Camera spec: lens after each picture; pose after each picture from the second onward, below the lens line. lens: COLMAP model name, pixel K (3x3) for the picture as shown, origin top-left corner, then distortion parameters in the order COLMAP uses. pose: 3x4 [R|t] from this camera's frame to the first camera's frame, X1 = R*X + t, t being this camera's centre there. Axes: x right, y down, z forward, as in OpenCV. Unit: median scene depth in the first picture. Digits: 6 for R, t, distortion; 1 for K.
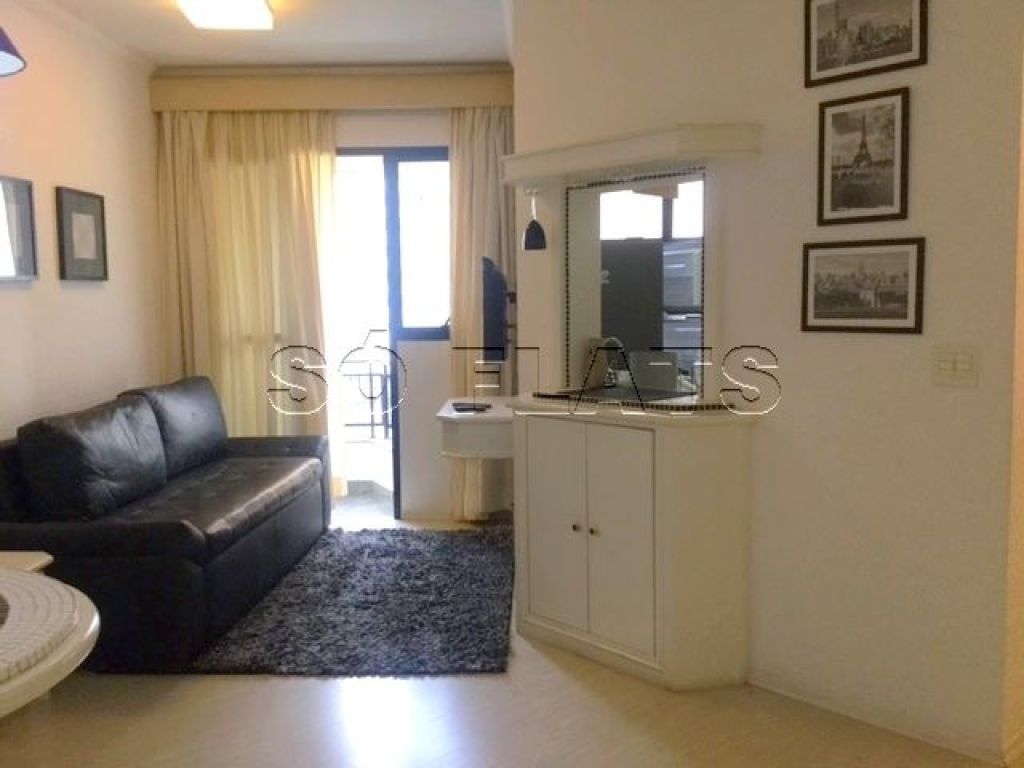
lens RADIAL K [[899.0, 0, 508.0], [0, 899.0, 389.9], [0, 0, 1]] dist [0.079695, -0.170312]
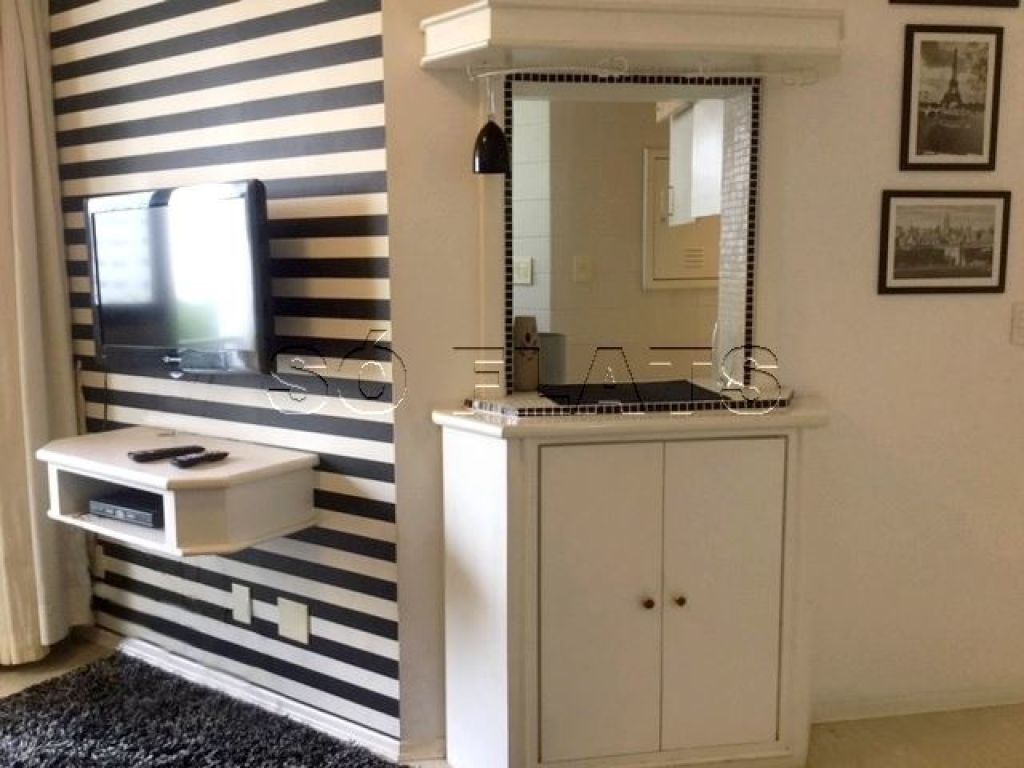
lens RADIAL K [[899.0, 0, 588.1], [0, 899.0, 384.2], [0, 0, 1]] dist [0.079695, -0.170312]
pose [[0.561937, -0.099921, 0.821123, -0.567430], [0.086633, 0.994327, 0.061711, -0.060424], [-0.822631, 0.036459, 0.567406, 0.790746]]
